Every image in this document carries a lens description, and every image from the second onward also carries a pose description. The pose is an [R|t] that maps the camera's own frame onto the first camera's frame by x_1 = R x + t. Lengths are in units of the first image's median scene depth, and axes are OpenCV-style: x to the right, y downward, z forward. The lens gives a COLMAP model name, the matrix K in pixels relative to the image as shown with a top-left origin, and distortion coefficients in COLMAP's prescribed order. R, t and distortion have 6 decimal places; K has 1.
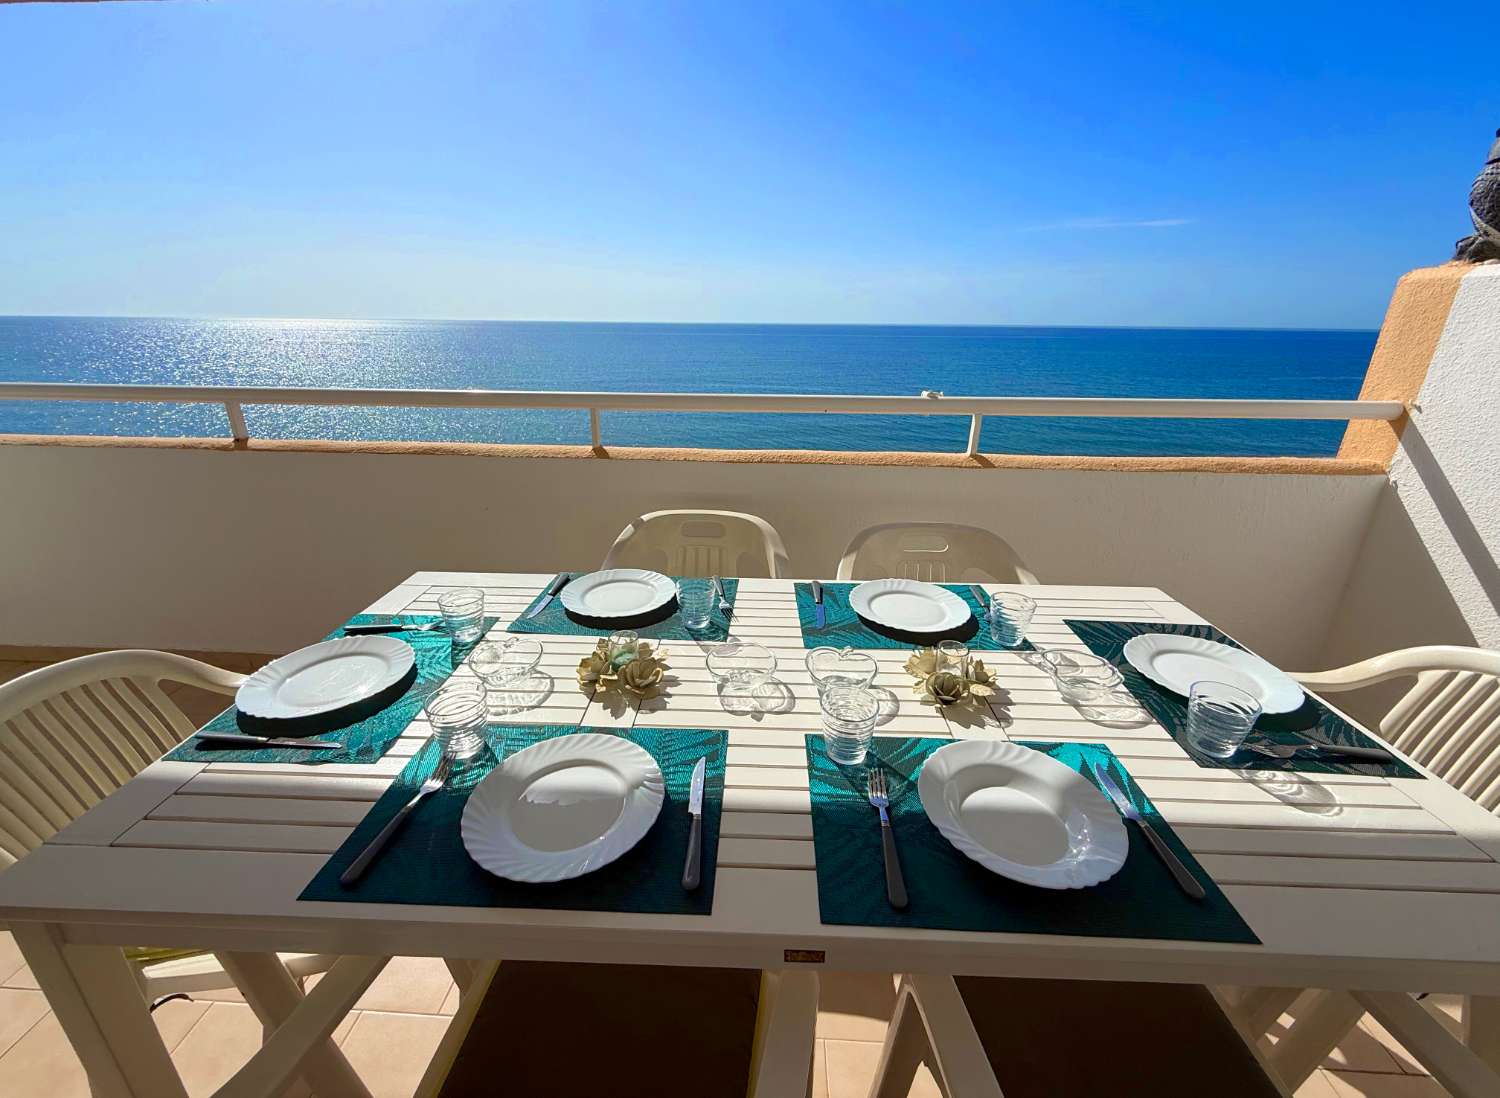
lens RADIAL K [[595.2, 0, 780.4], [0, 595.2, 537.3], [0, 0, 1]] dist [0.000800, -0.000346]
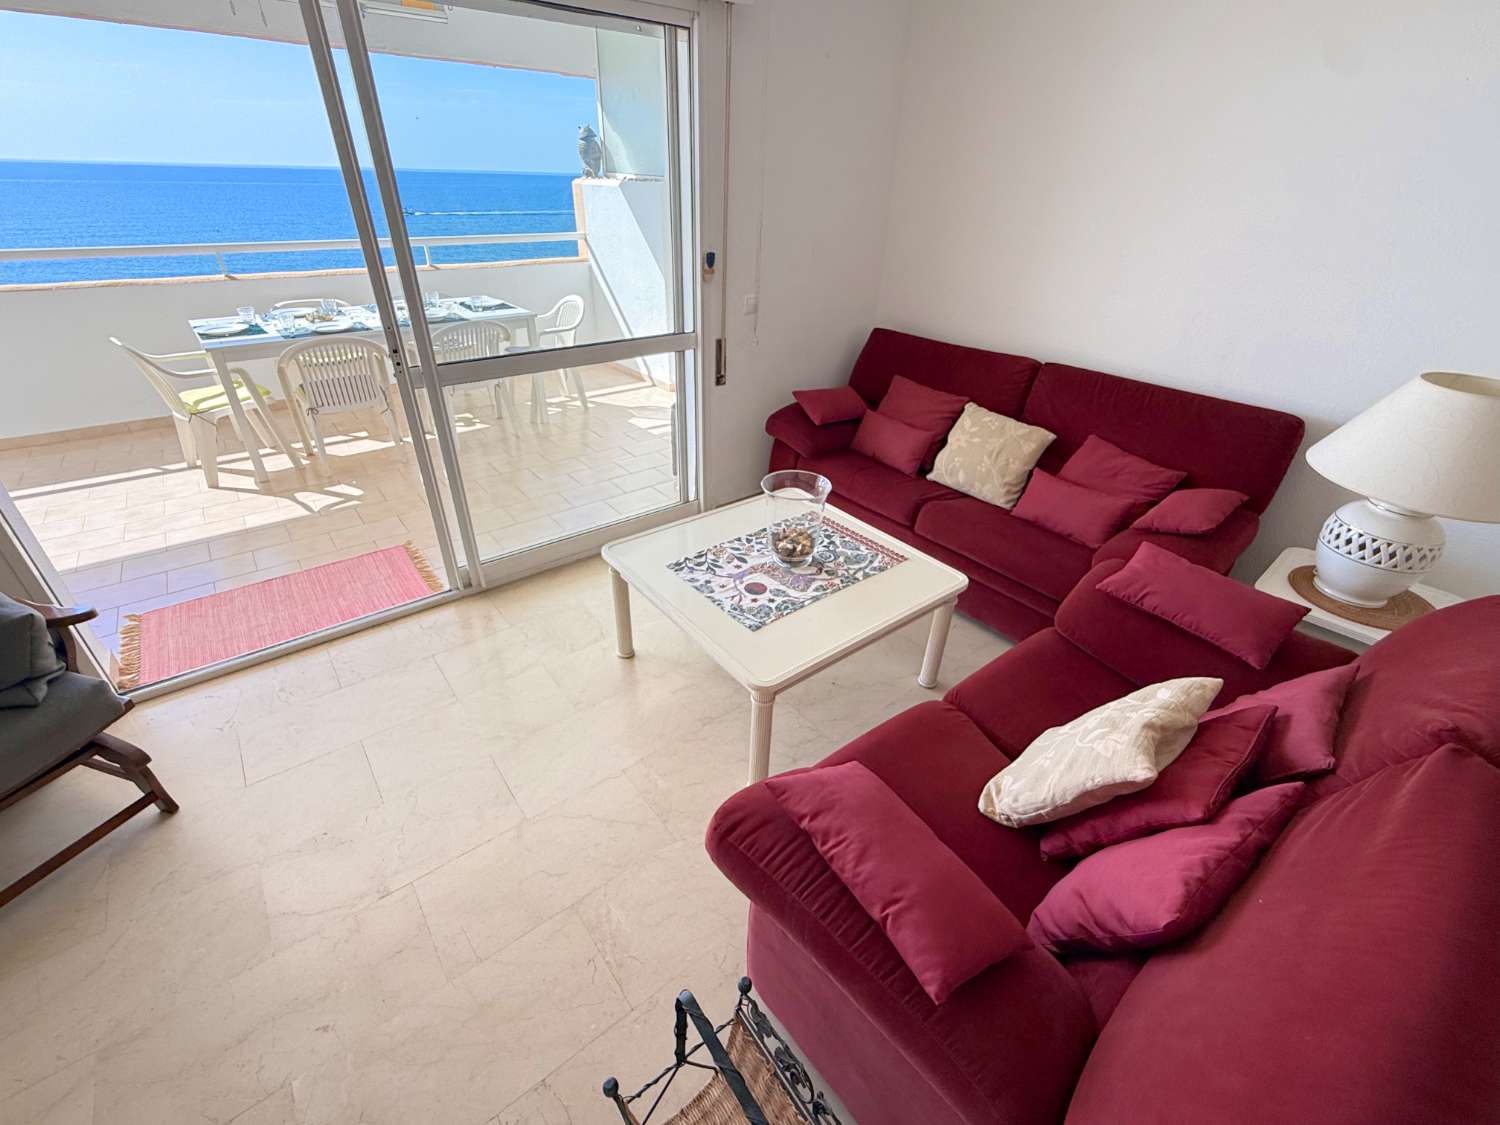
lens RADIAL K [[645.0, 0, 749.5], [0, 645.0, 562.0], [0, 0, 1]] dist [-0.001617, 0.000249]
pose [[0.767758, -0.323097, 0.553314, -0.559742], [0.207420, 0.942381, 0.262478, 0.653332], [-0.606239, -0.086751, 0.790537, -2.167503]]
